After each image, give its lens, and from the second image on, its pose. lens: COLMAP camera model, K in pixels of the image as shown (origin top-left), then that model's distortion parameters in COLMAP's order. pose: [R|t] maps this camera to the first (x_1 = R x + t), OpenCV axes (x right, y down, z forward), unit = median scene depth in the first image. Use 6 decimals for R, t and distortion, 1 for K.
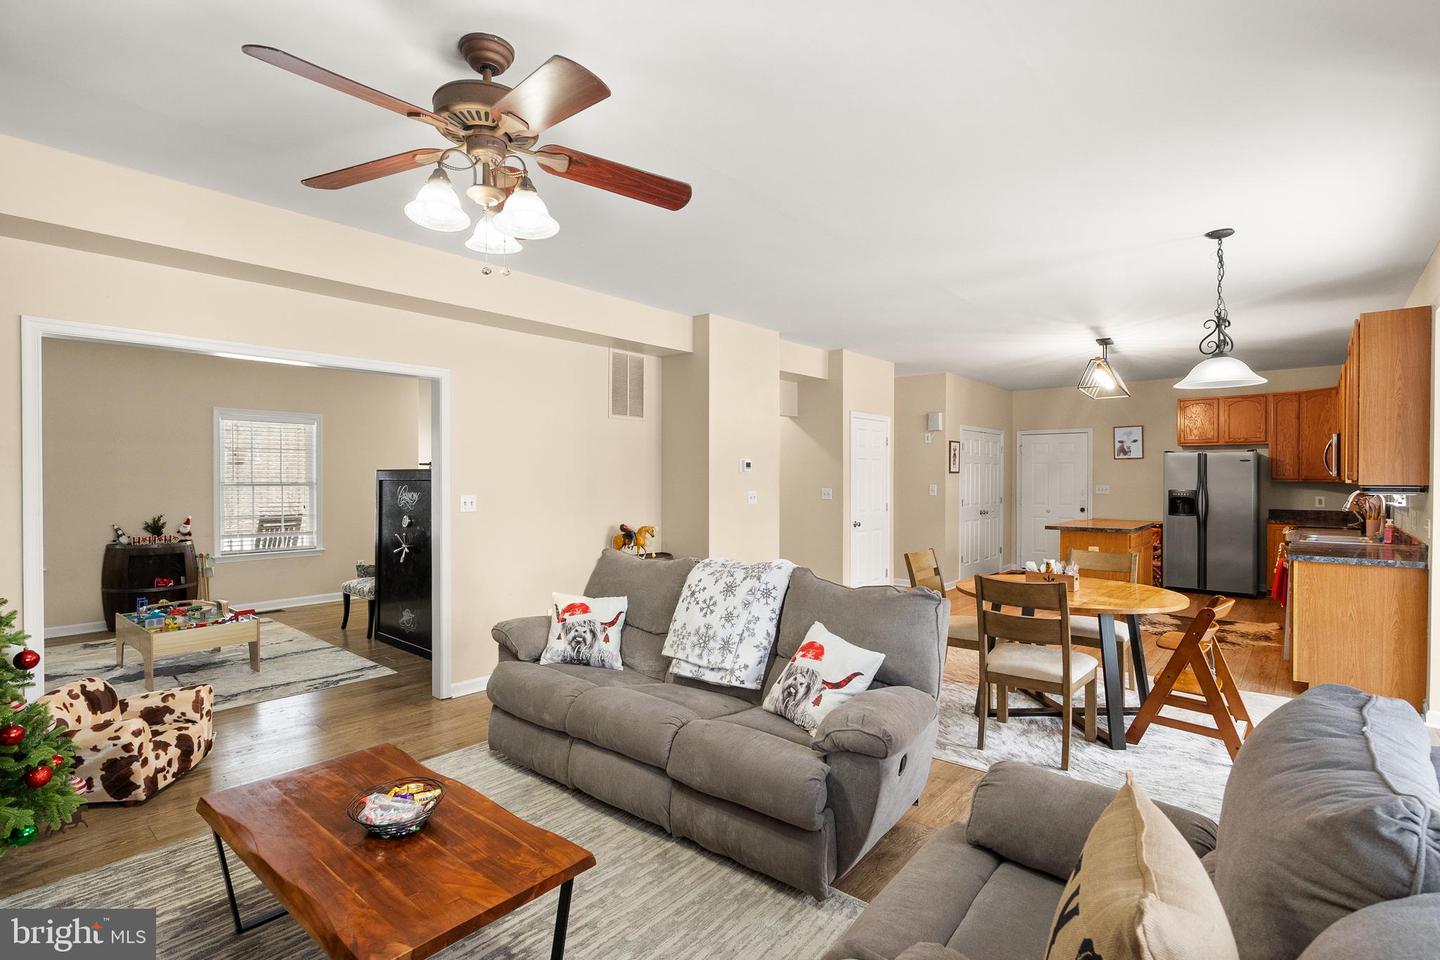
lens RADIAL K [[681.3, 0, 705.9], [0, 681.3, 478.9], [0, 0, 1]] dist [-0.000644, -0.000155]
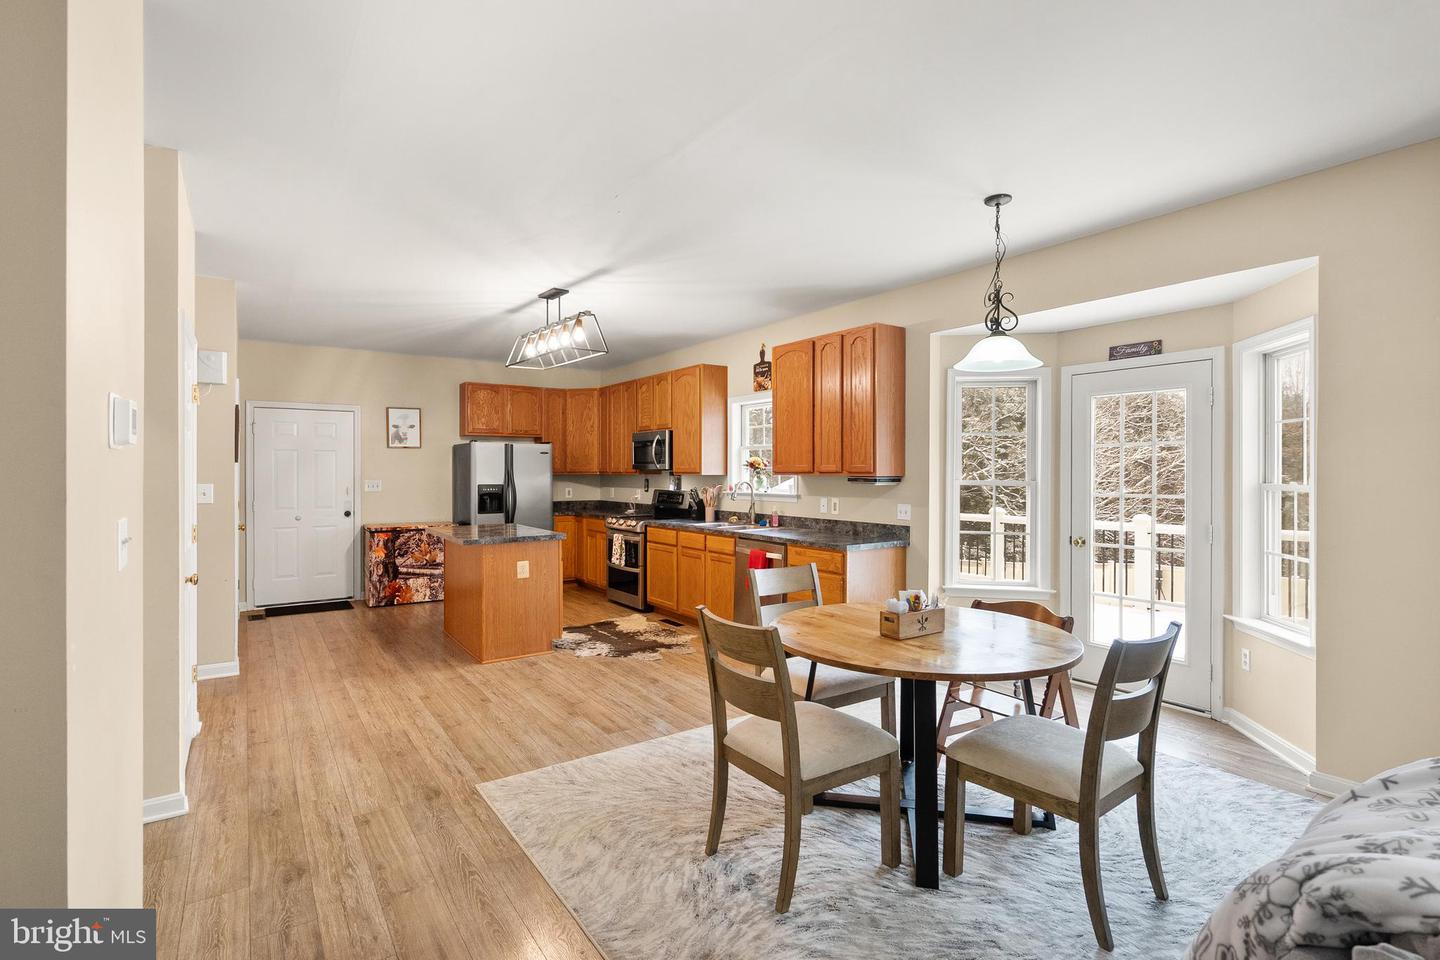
lens RADIAL K [[683.4, 0, 715.4], [0, 683.4, 471.1], [0, 0, 1]] dist [-0.000590, 0.001103]
pose [[0.239268, -0.000924, 0.970953, -0.114384], [0.003856, 0.999993, 0.000001, -0.000070], [-0.970946, 0.003744, 0.239269, 0.585188]]
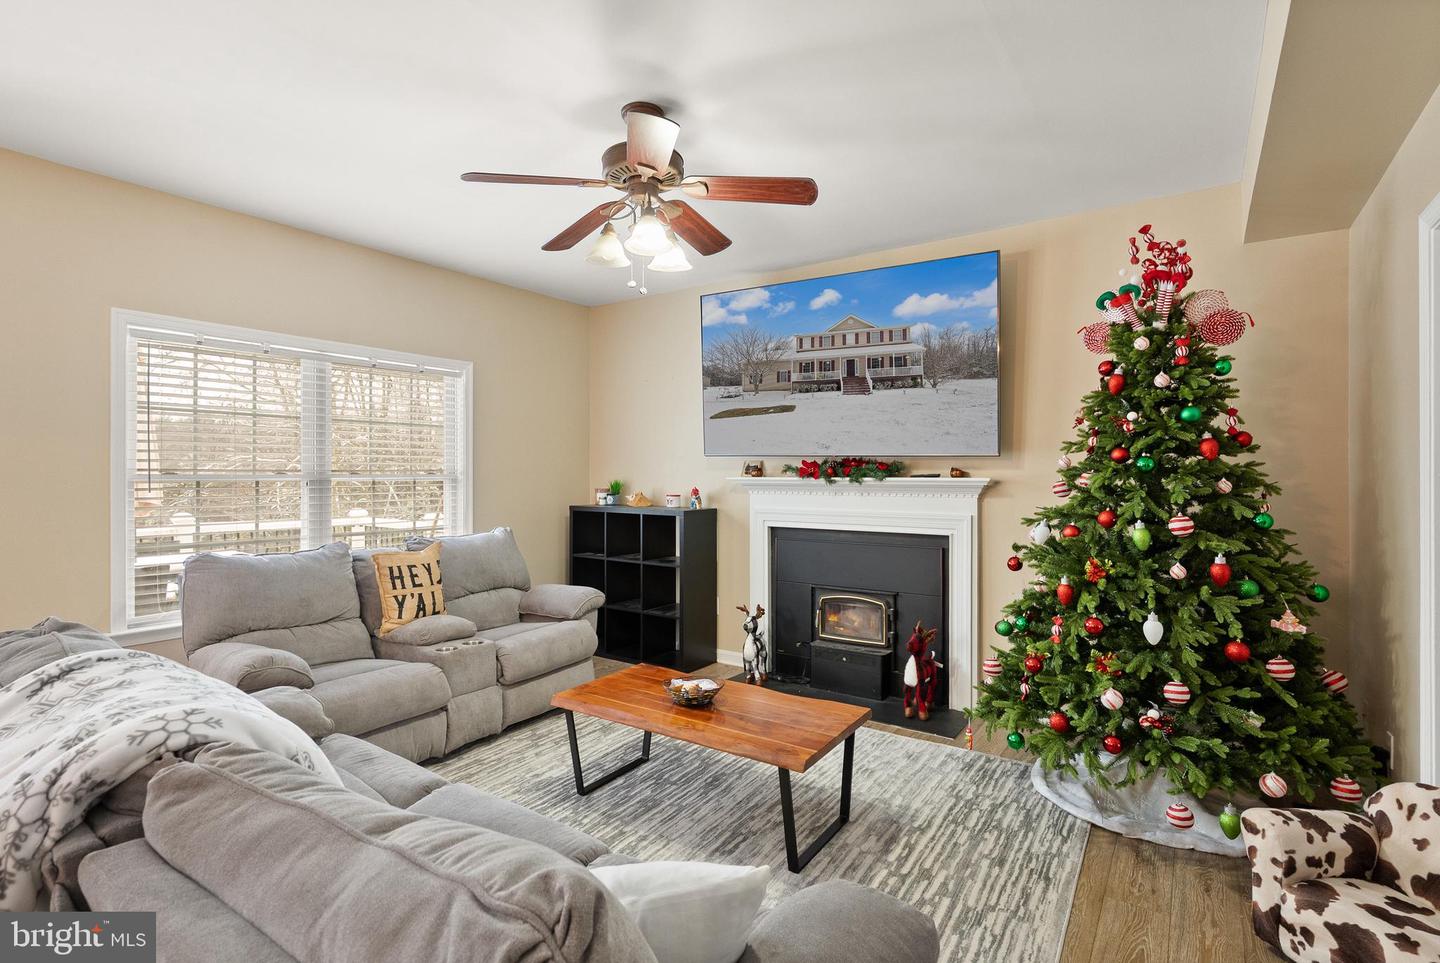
lens RADIAL K [[683.4, 0, 715.4], [0, 683.4, 472.6], [0, 0, 1]] dist [-0.000590, 0.001103]
pose [[-0.993635, -0.000723, -0.112649, -0.094615], [-0.001084, 0.999994, 0.003144, 0.006612], [0.112646, 0.003246, -0.993630, 0.655561]]
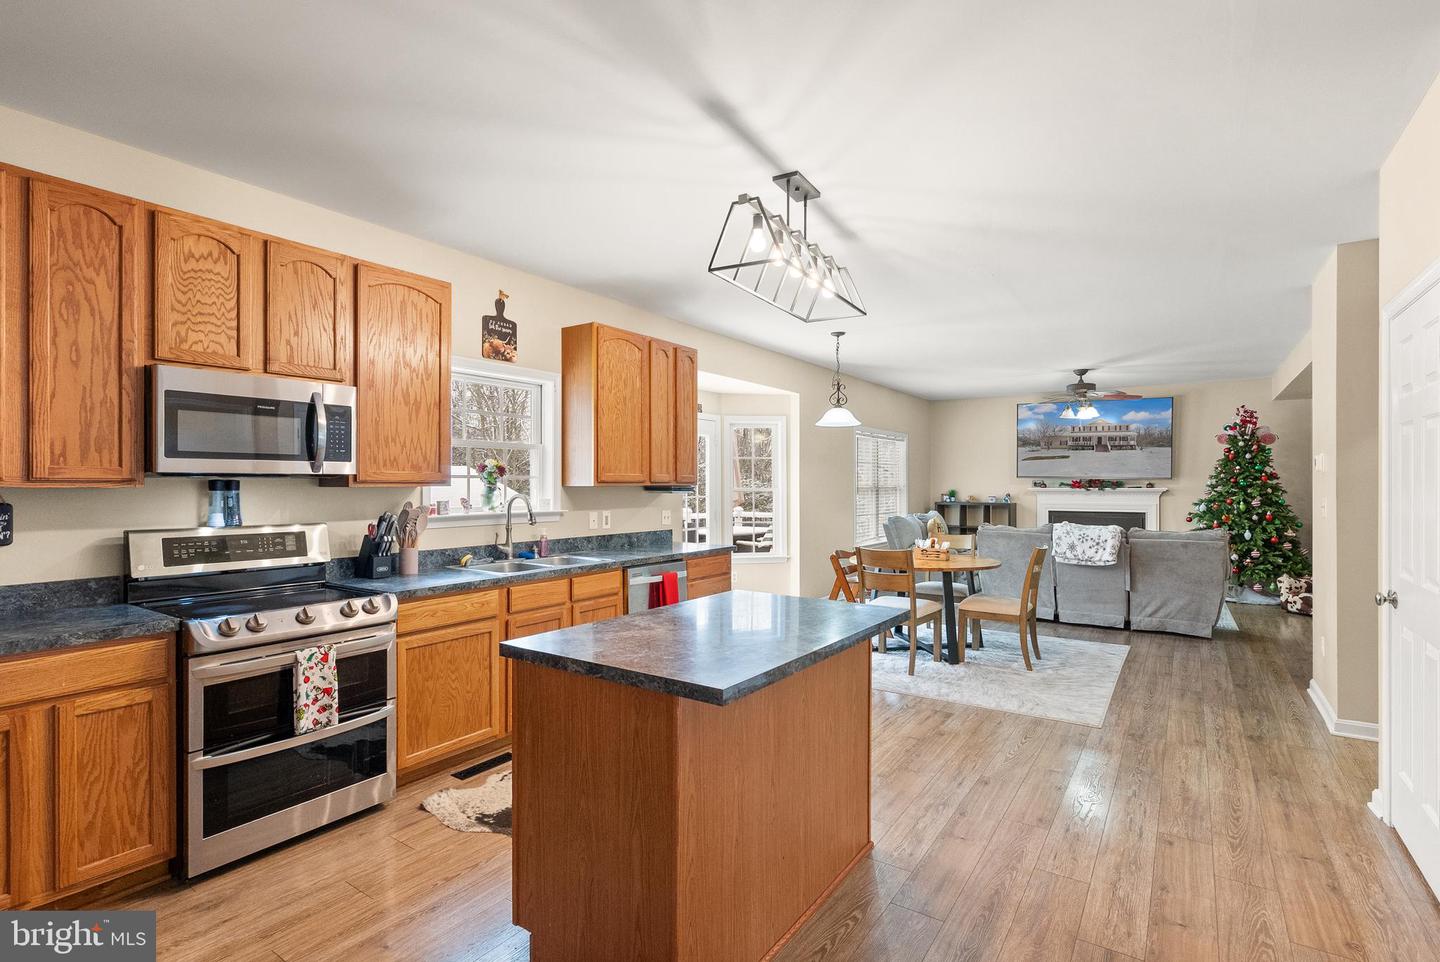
lens RADIAL K [[692.0, 0, 704.2], [0, 692.0, 484.8], [0, 0, 1]] dist [-0.000709, 0.000418]
pose [[-0.993629, -0.000824, -0.112697, 0.645530], [-0.001294, 0.999991, 0.004102, 0.001459], [0.112692, 0.004222, -0.993621, 1.349452]]
